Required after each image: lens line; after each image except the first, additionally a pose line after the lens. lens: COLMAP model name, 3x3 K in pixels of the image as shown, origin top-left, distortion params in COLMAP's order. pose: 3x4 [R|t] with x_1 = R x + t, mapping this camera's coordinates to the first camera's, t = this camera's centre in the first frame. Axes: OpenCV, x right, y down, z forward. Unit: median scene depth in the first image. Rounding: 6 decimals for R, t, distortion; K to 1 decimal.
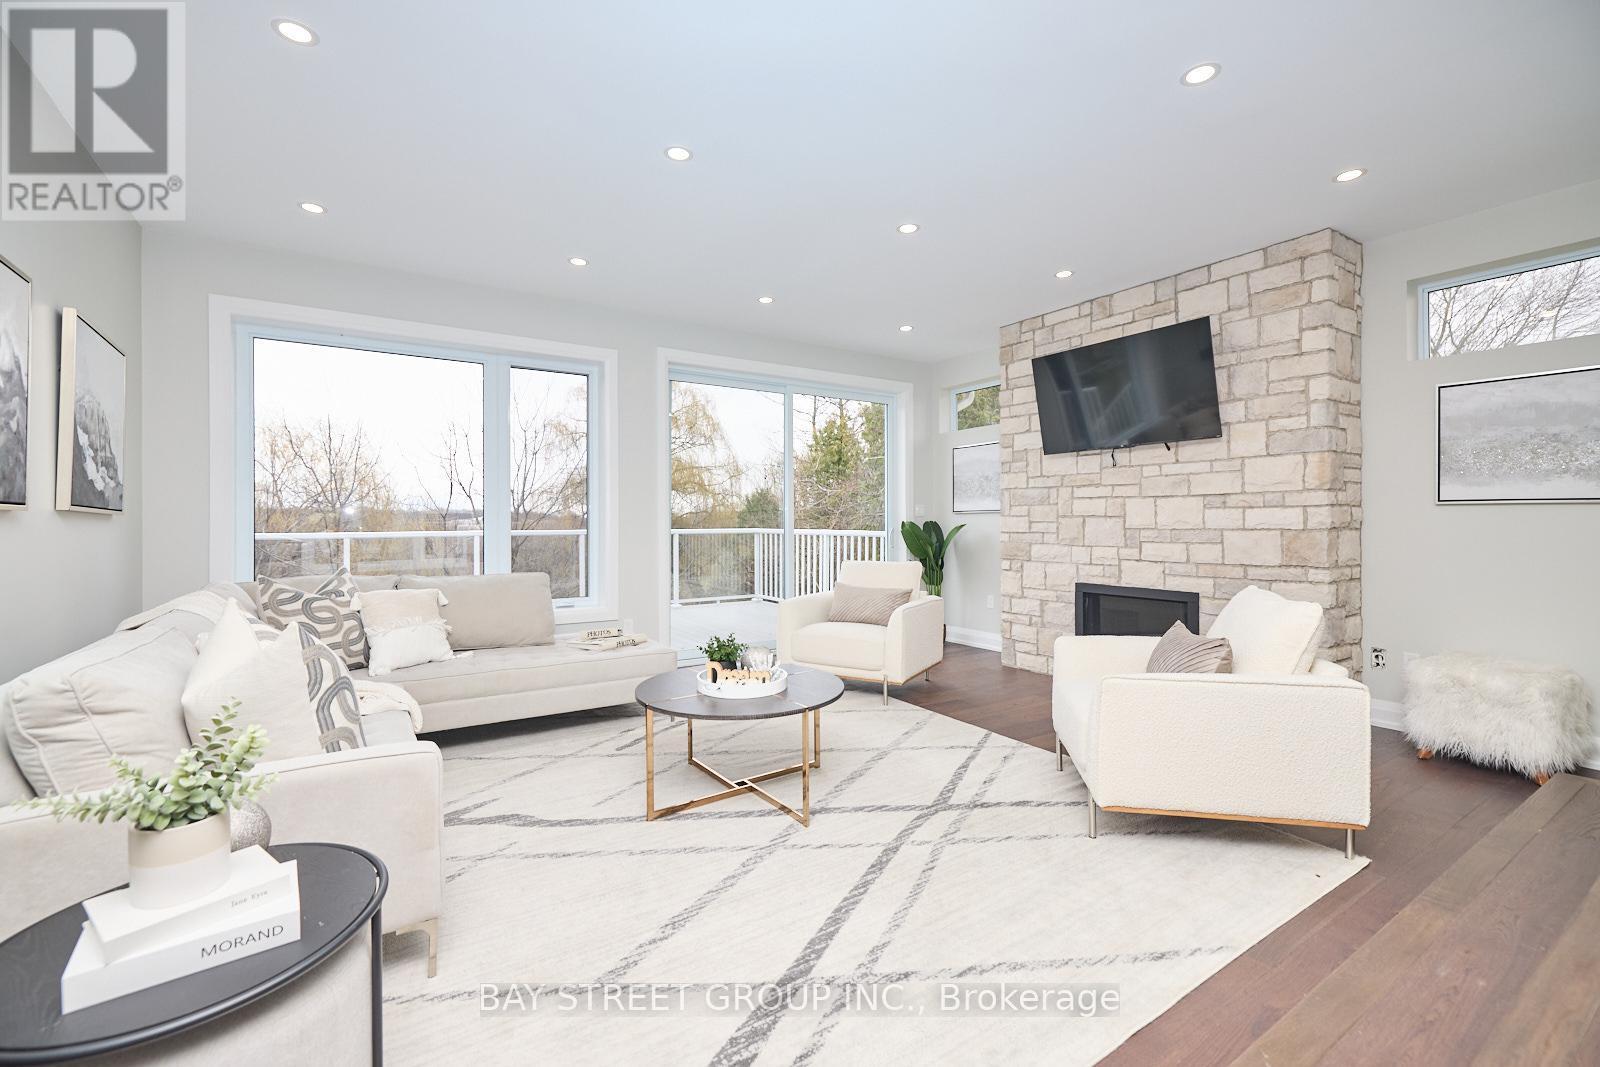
lens RADIAL K [[679.6, 0, 805.4], [0, 679.6, 529.8], [0, 0, 1]] dist [0.001837, -0.006544]
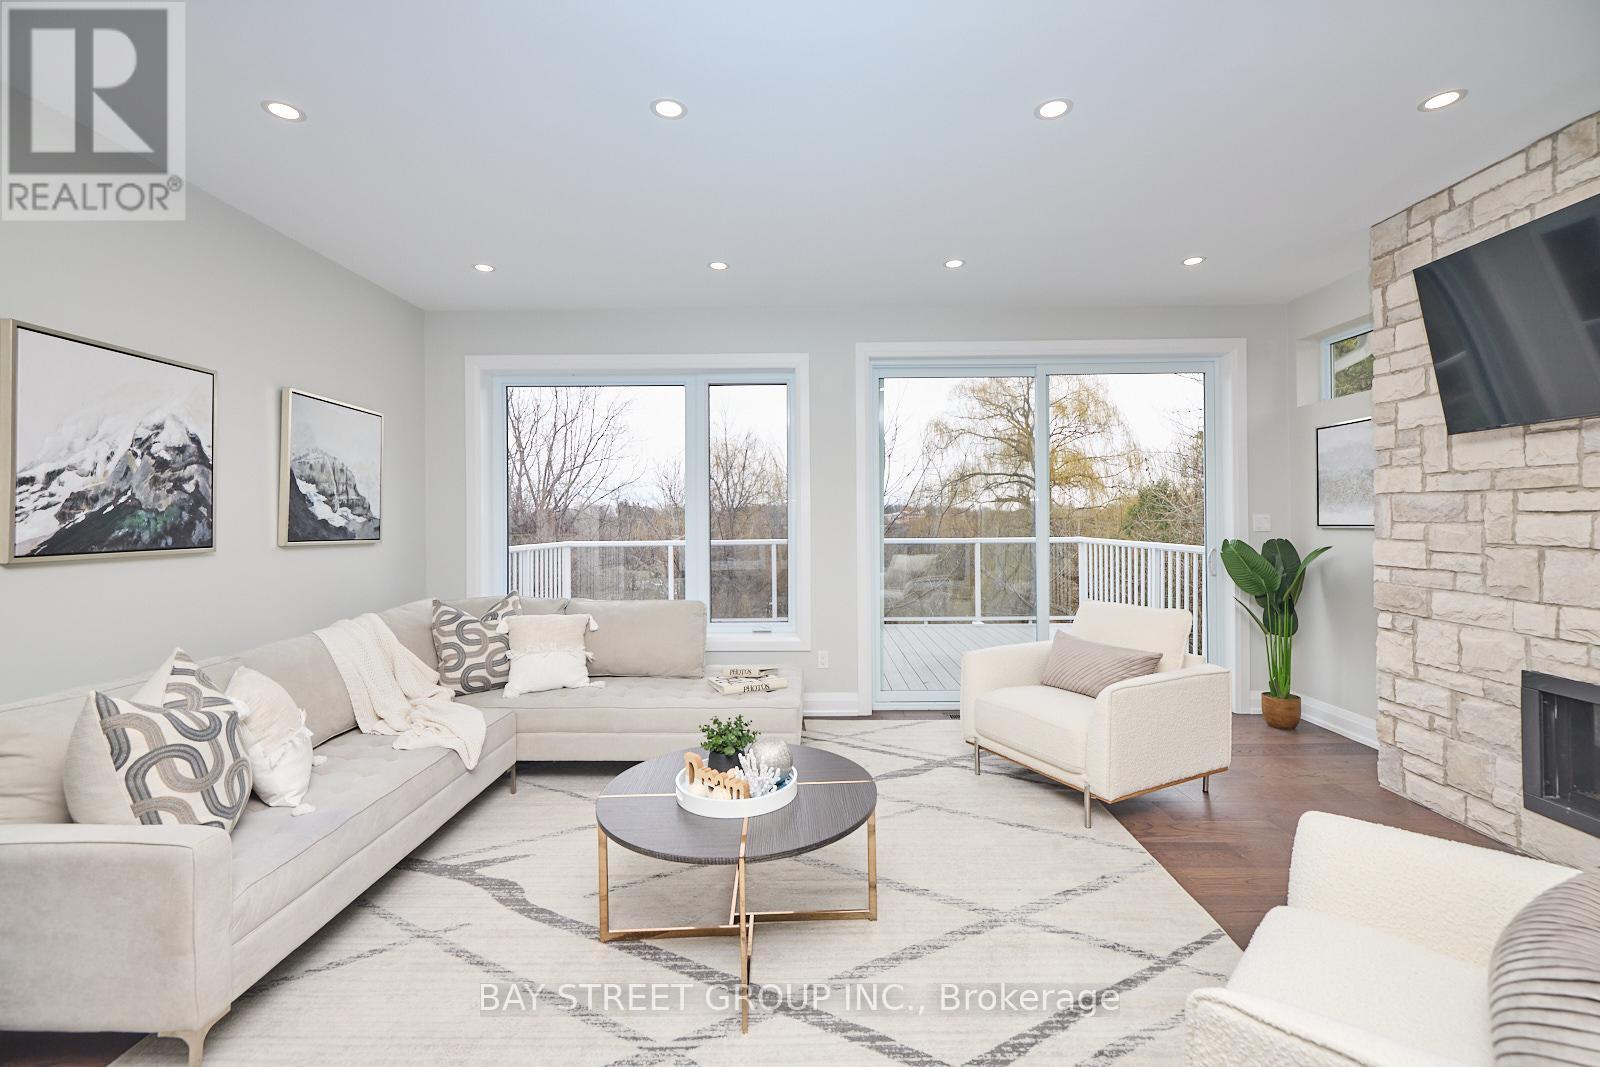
lens RADIAL K [[685.6, 0, 797.2], [0, 685.6, 522.1], [0, 0, 1]] dist [-0.000012, -0.000580]
pose [[0.834049, -0.001258, -0.551688, 0.217972], [-0.000721, 0.999994, -0.003371, -0.036307], [0.551689, 0.003210, 0.834043, 0.234024]]
